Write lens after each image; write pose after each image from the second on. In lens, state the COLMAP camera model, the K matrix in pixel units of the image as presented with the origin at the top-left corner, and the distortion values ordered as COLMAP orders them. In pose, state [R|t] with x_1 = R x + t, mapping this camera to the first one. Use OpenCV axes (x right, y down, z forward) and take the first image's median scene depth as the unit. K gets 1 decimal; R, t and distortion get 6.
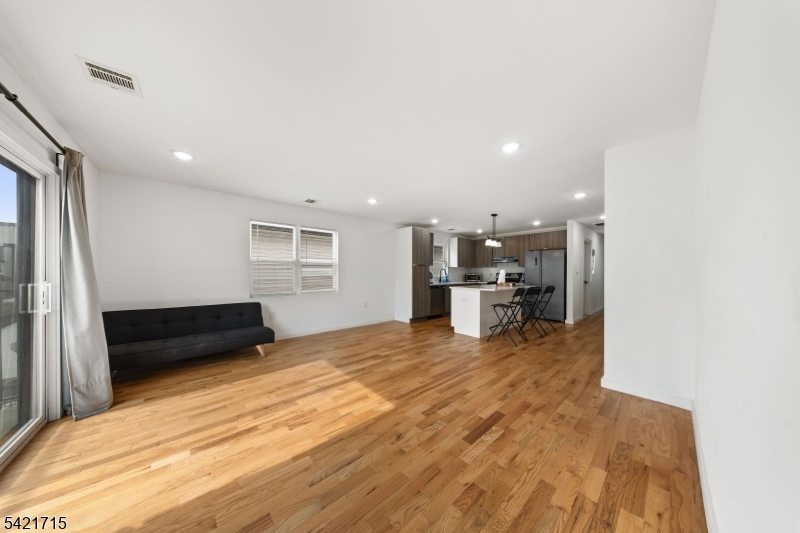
lens RADIAL K [[238.2, 0, 397.4], [0, 238.2, 276.7], [0, 0, 1]] dist [-0.000346, -0.000199]
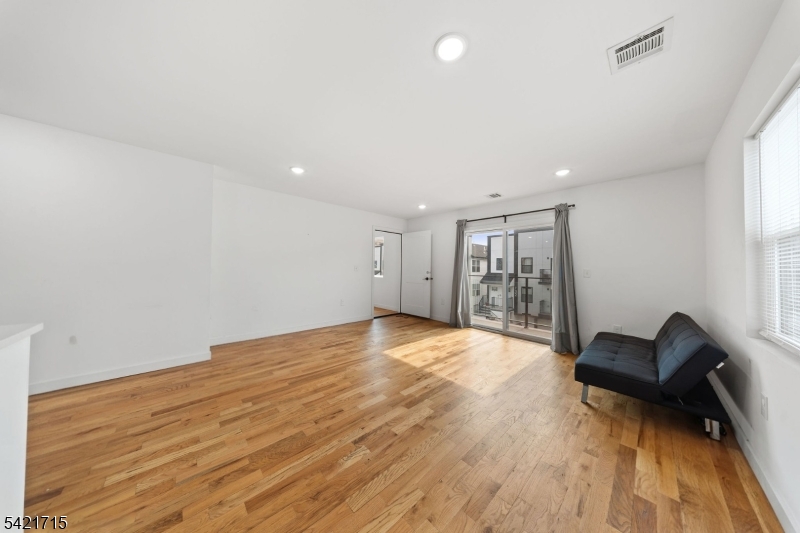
lens RADIAL K [[238.2, 0, 397.2], [0, 238.2, 263.8], [0, 0, 1]] dist [-0.000346, -0.000199]
pose [[-0.999576, -0.014452, -0.025275, -0.020564], [-0.014350, 0.999888, -0.004209, -0.013319], [0.025333, -0.003844, -0.999672, 0.977274]]
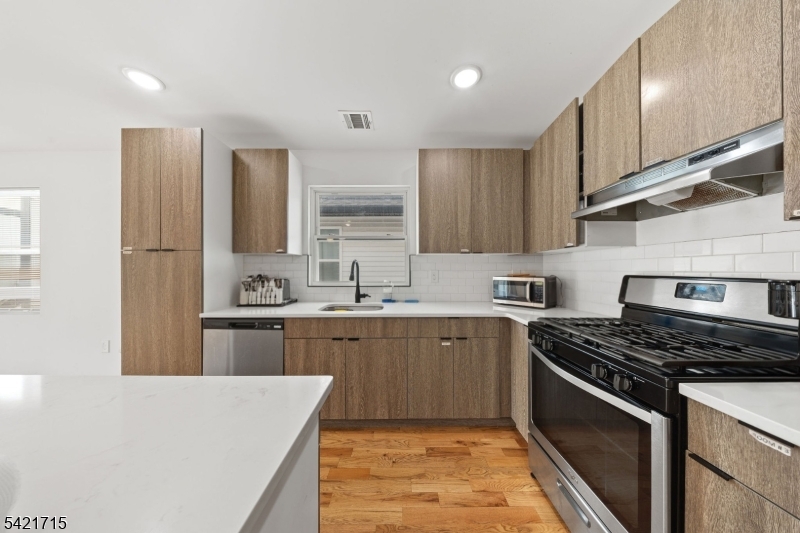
lens RADIAL K [[238.2, 0, 400.4], [0, 238.2, 269.6], [0, 0, 1]] dist [-0.000346, -0.000199]
pose [[0.748877, 0.000318, -0.662708, 0.552581], [-0.009238, 0.999908, -0.009959, -0.023008], [0.662644, 0.013580, 0.748811, 1.004335]]
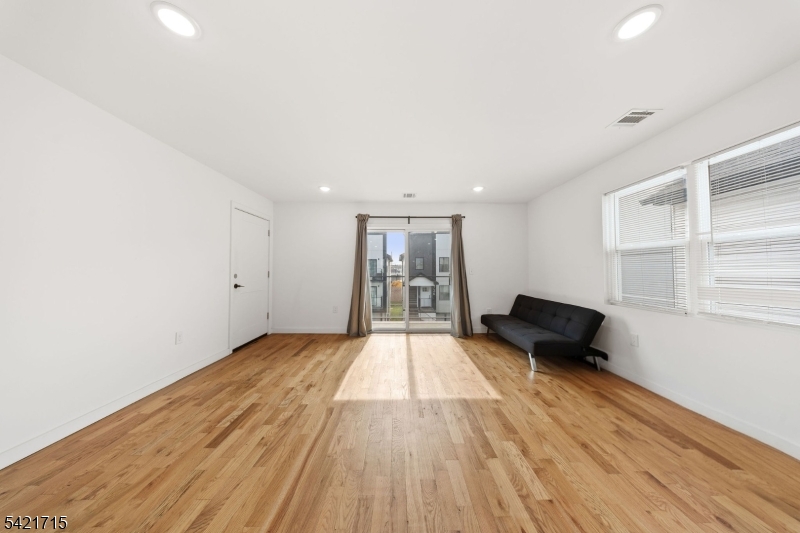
lens RADIAL K [[238.2, 0, 399.9], [0, 238.2, 265.0], [0, 0, 1]] dist [-0.000346, -0.000199]
pose [[-0.651324, -0.013657, -0.758676, 0.226975], [-0.008976, 0.999907, -0.010293, -0.009732], [0.758746, 0.000106, -0.651386, 0.711371]]
